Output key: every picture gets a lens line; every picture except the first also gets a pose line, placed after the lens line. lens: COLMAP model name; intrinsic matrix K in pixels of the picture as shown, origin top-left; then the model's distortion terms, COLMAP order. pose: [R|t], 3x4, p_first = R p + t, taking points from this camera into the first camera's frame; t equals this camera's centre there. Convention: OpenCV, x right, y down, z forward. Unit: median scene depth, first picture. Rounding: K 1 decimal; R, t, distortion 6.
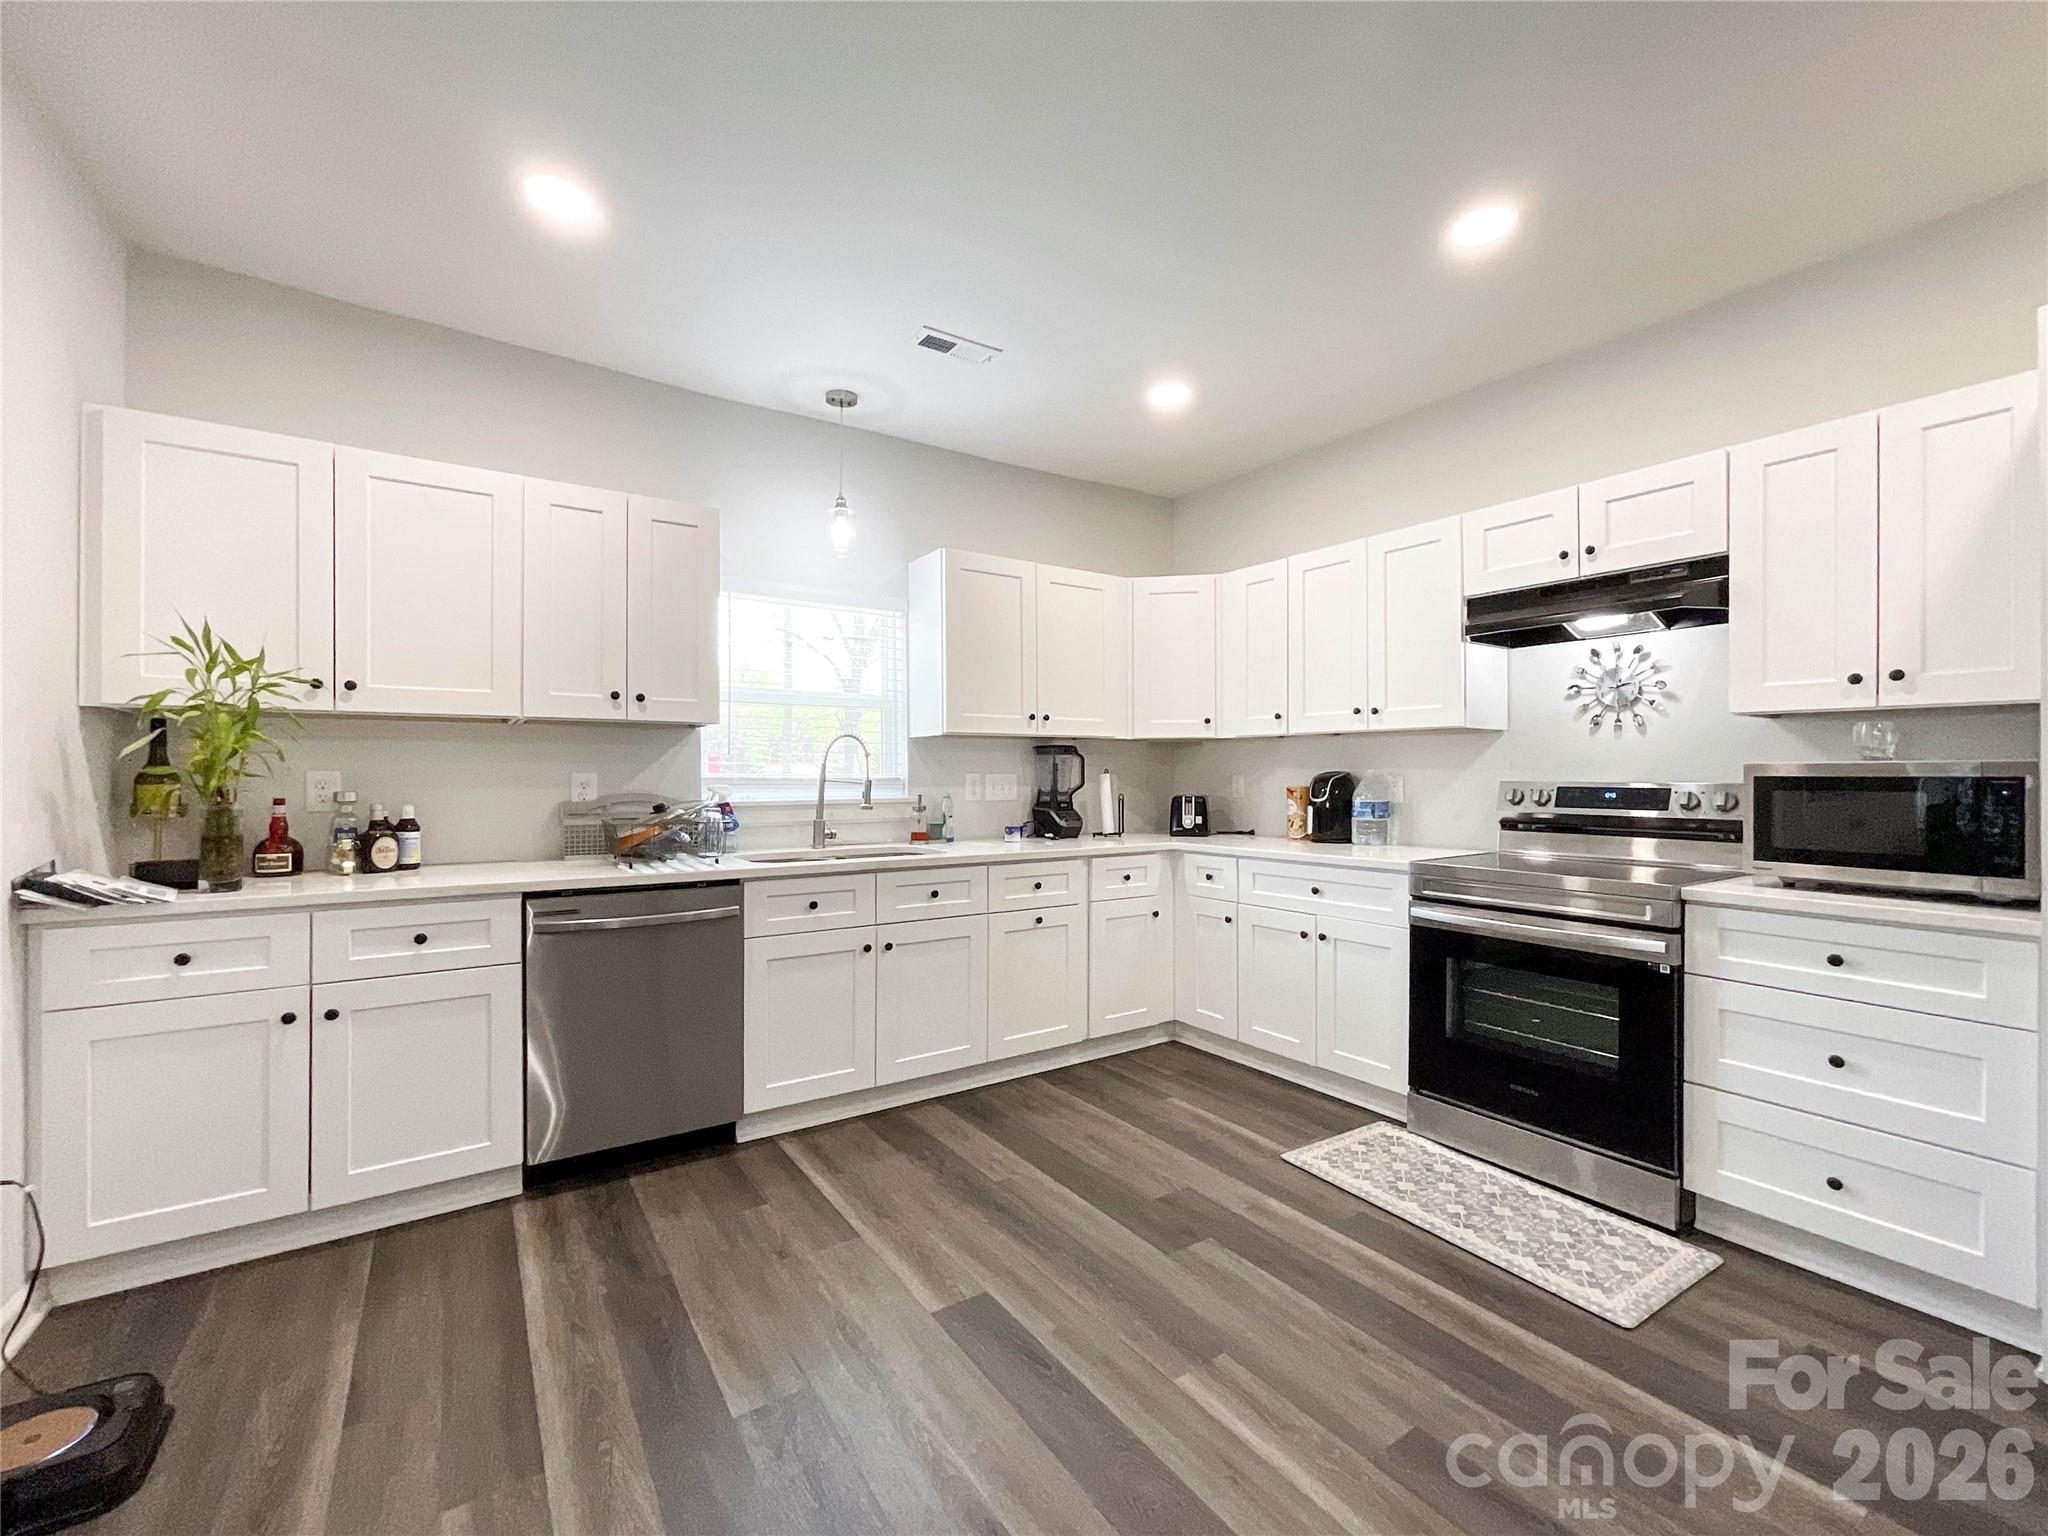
lens RADIAL K [[865.8, 0, 1036.7], [0, 865.8, 769.2], [0, 0, 1]] dist [-0.003532, 0.000230]
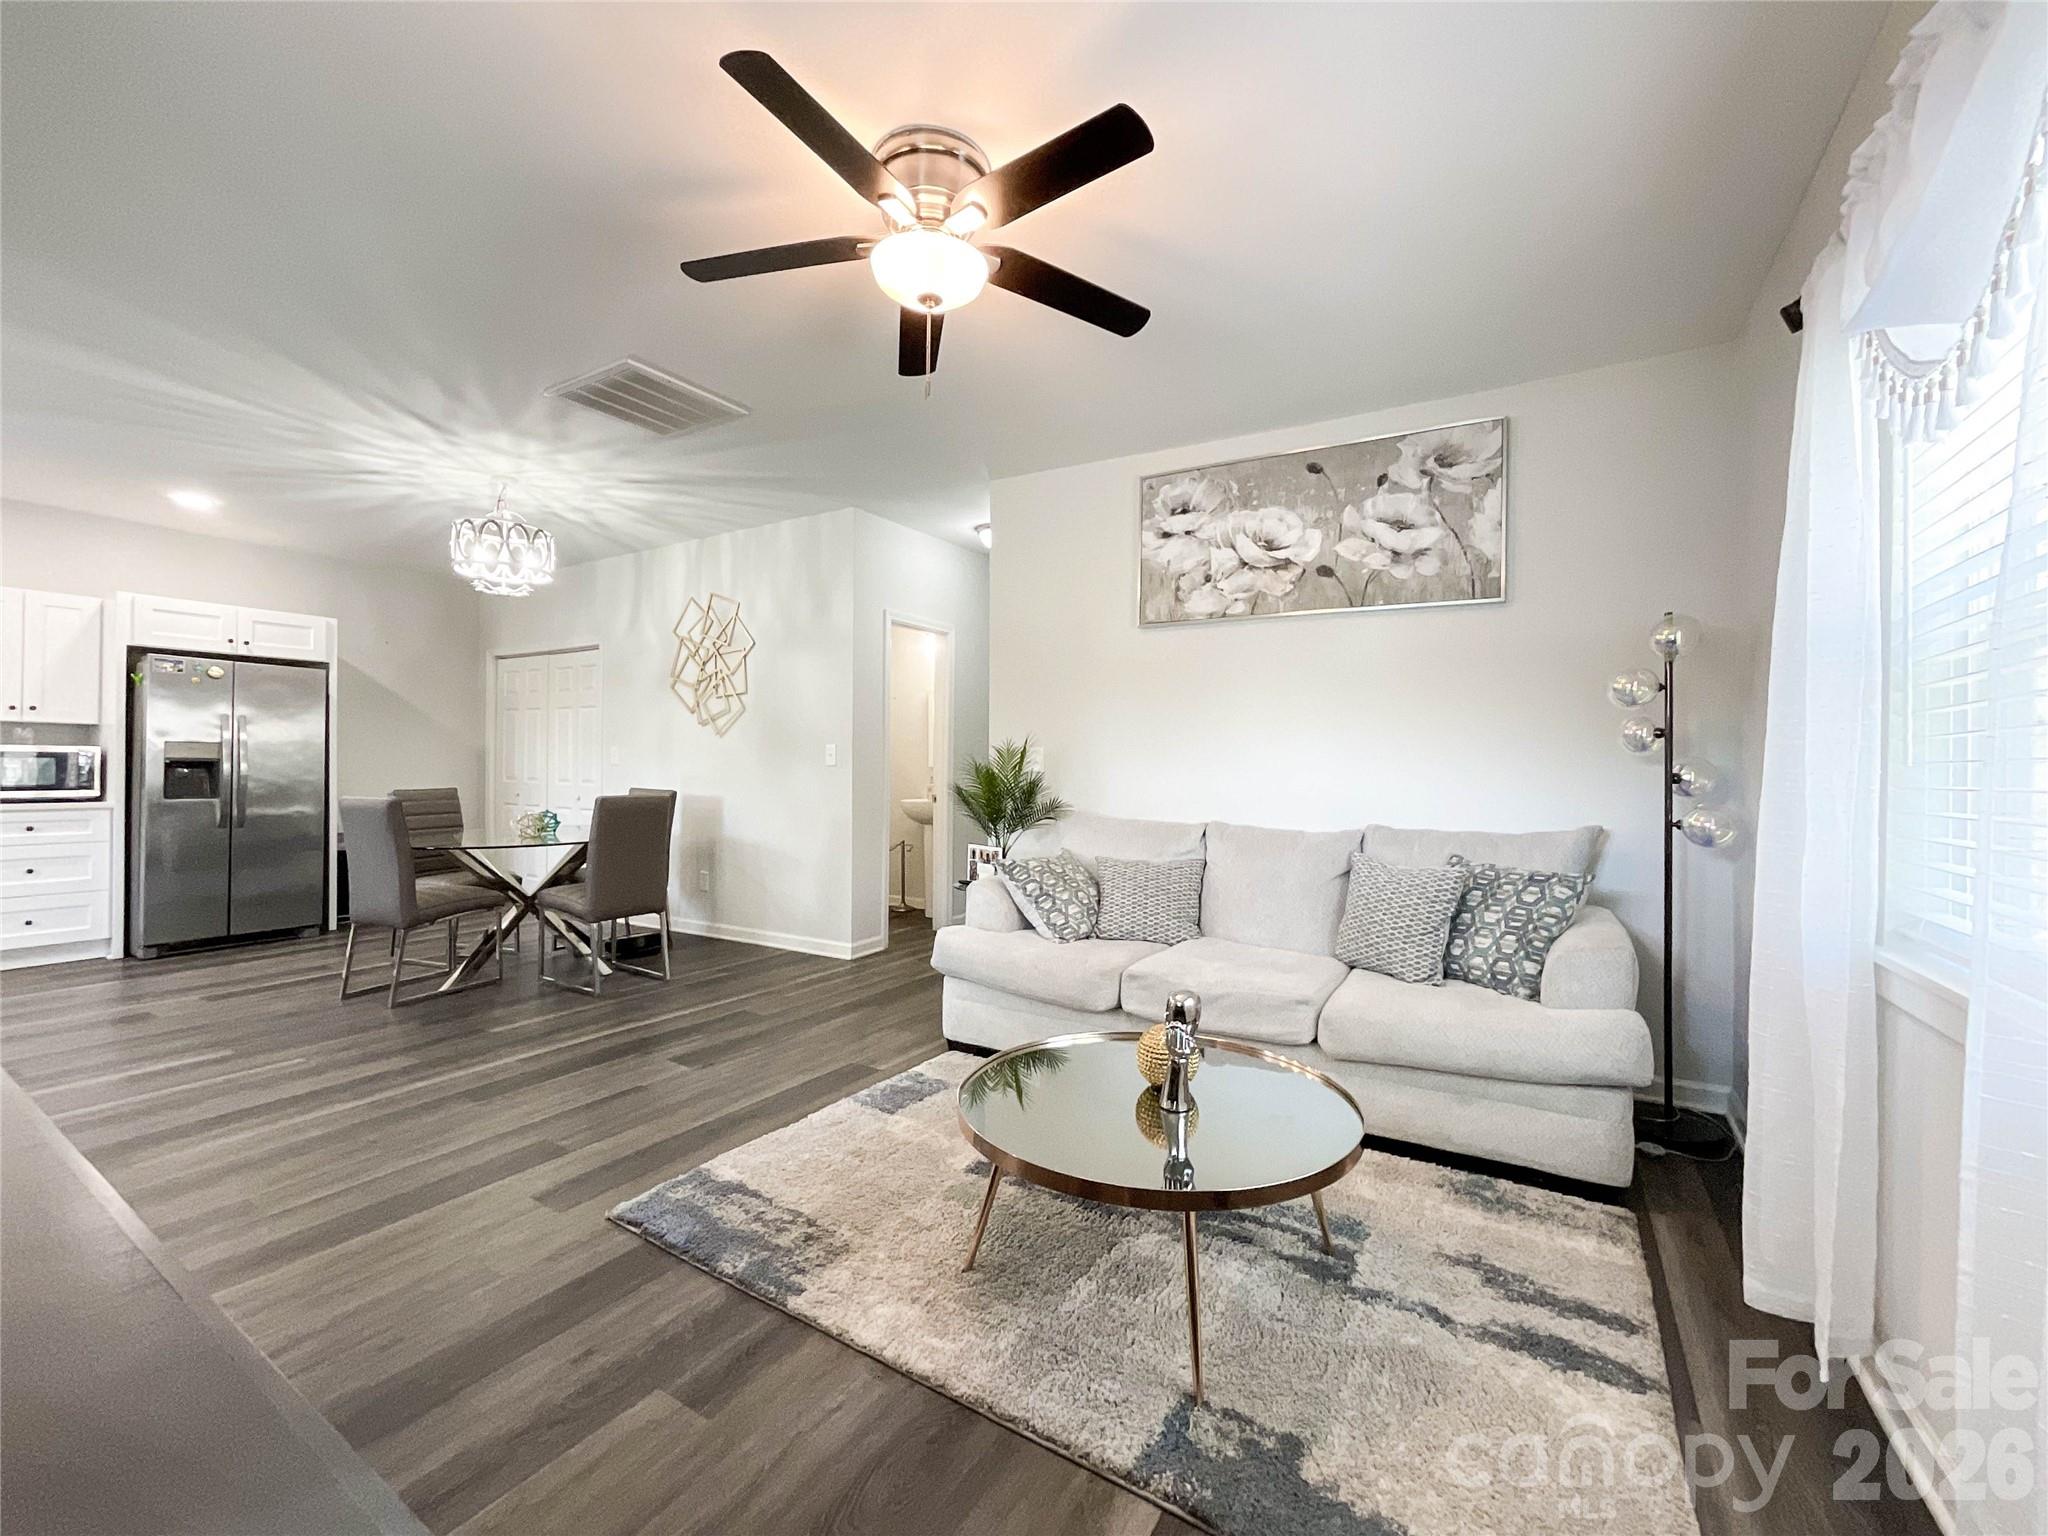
lens RADIAL K [[852.1, 0, 1031.3], [0, 852.1, 761.5], [0, 0, 1]] dist [-0.022910, 0.007133]
pose [[-0.408695, 0.001491, 0.912670, -1.541909], [-0.013920, 0.999872, -0.007867, 0.010755], [-0.912565, -0.015920, -0.408622, -0.377910]]
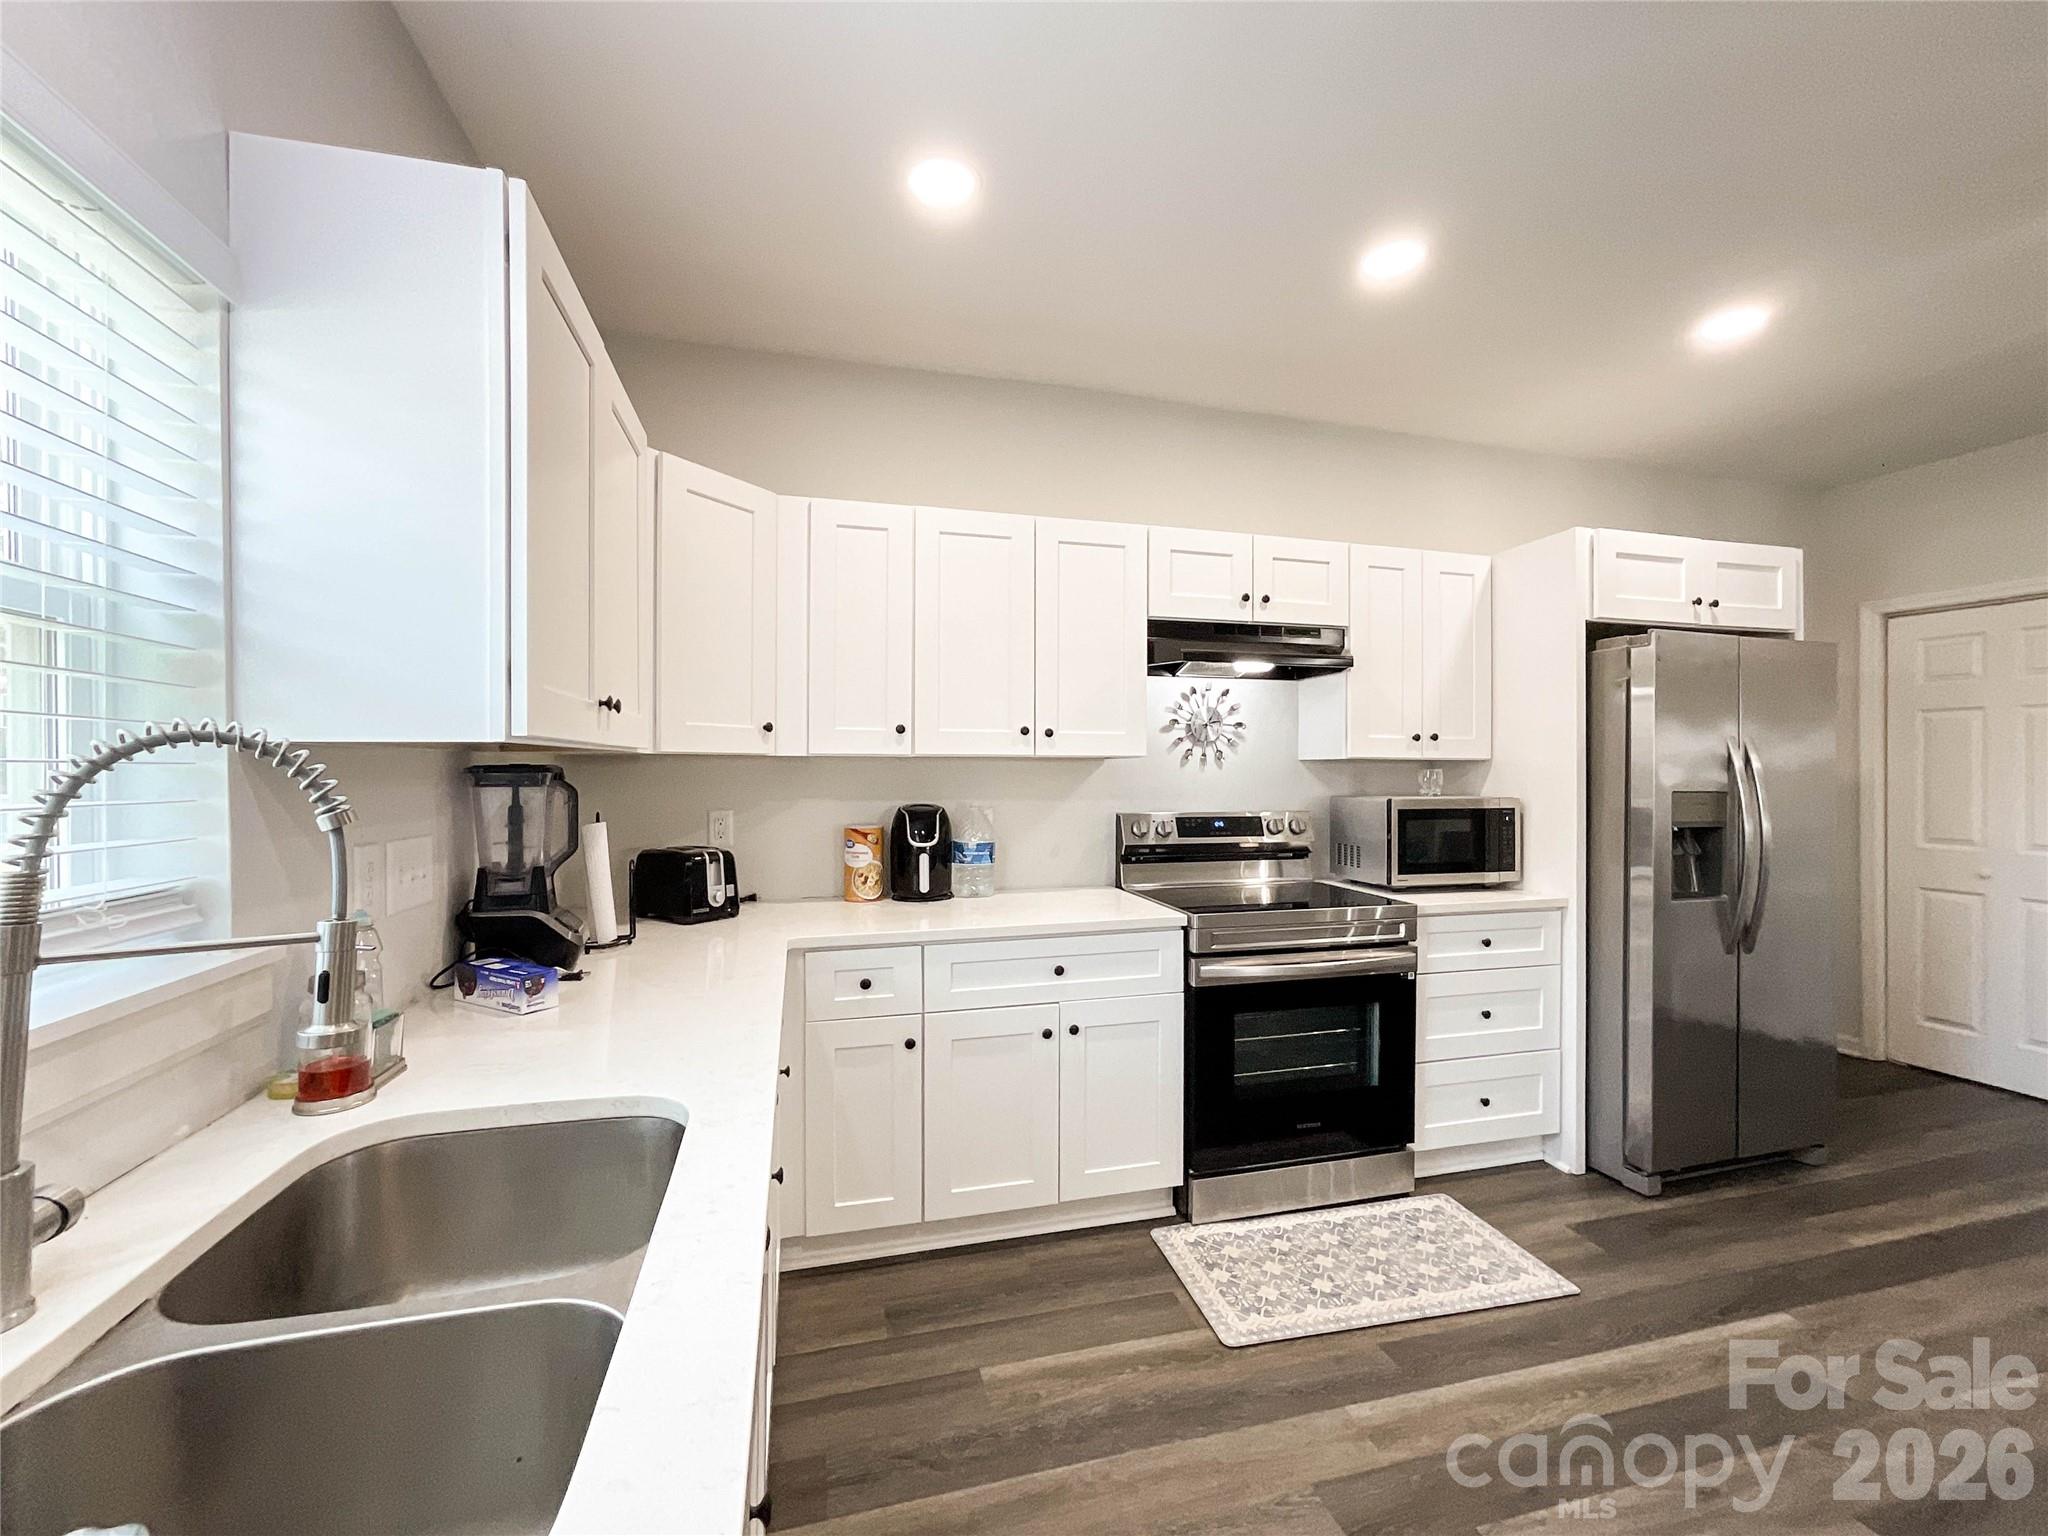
lens RADIAL K [[847.5, 0, 1024.0], [0, 847.5, 768.0], [0, 0, 1]] dist [-0.030552, 0.019210]
pose [[0.338226, 0.001698, 0.941063, -0.408804], [-0.006554, 0.999978, 0.000552, -0.038578], [-0.941042, -0.006354, 0.338230, 0.844148]]
